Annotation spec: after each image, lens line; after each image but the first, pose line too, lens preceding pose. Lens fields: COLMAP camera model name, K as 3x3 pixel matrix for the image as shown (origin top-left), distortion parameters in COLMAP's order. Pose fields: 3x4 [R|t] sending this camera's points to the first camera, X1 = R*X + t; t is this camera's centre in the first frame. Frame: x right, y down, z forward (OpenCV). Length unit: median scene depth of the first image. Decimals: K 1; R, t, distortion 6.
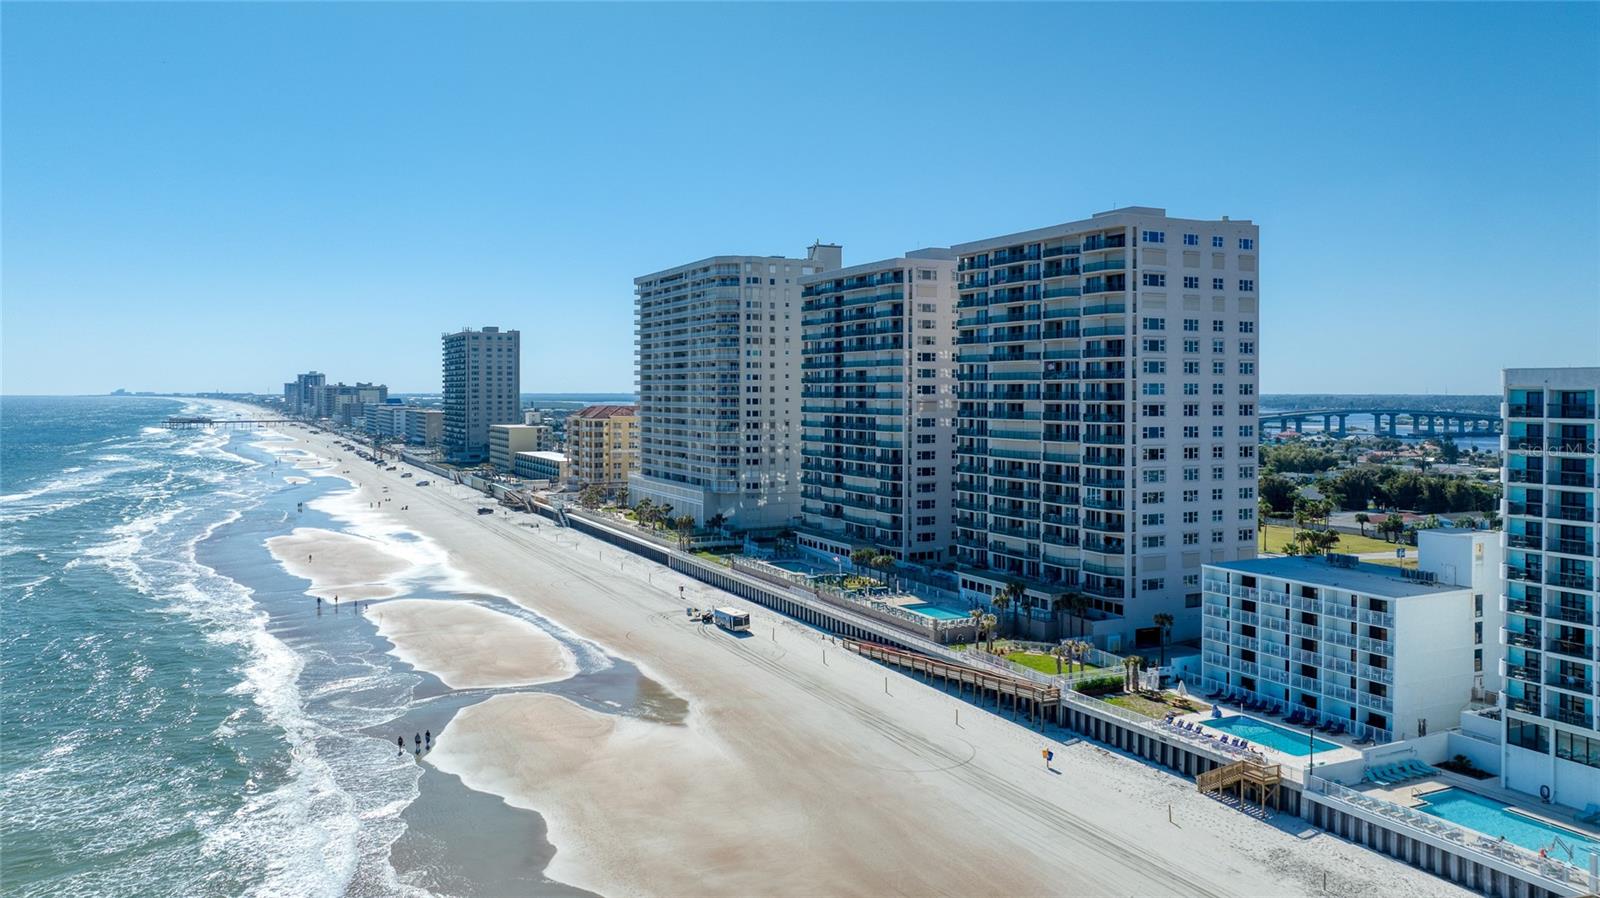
lens RADIAL K [[1191.2, 0, 792.4], [0, 1191.2, 422.1], [0, 0, 1]] dist [-0.041663, 0.059018]
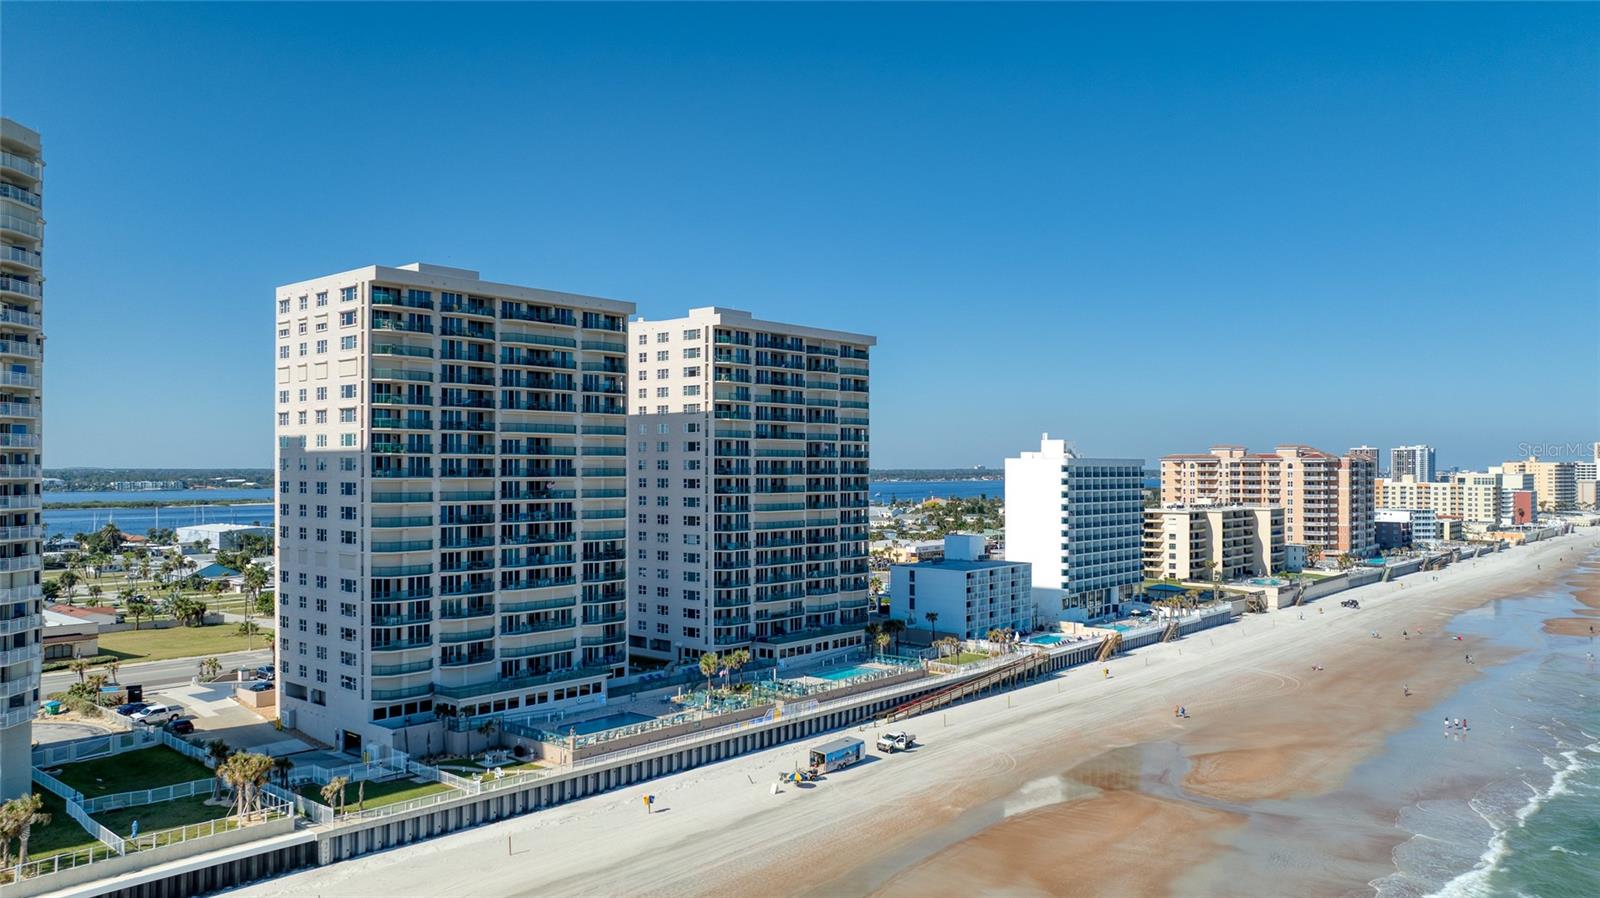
lens RADIAL K [[1153.8, 0, 800.0], [0, 1153.8, 449.0], [0, 0, 1]] dist [-0.031628, -0.003294]
pose [[-0.403562, 0.017625, 0.914782, -0.811473], [0.025801, 0.999636, -0.007878, -0.034574], [-0.914588, 0.020423, -0.403870, 1.449679]]
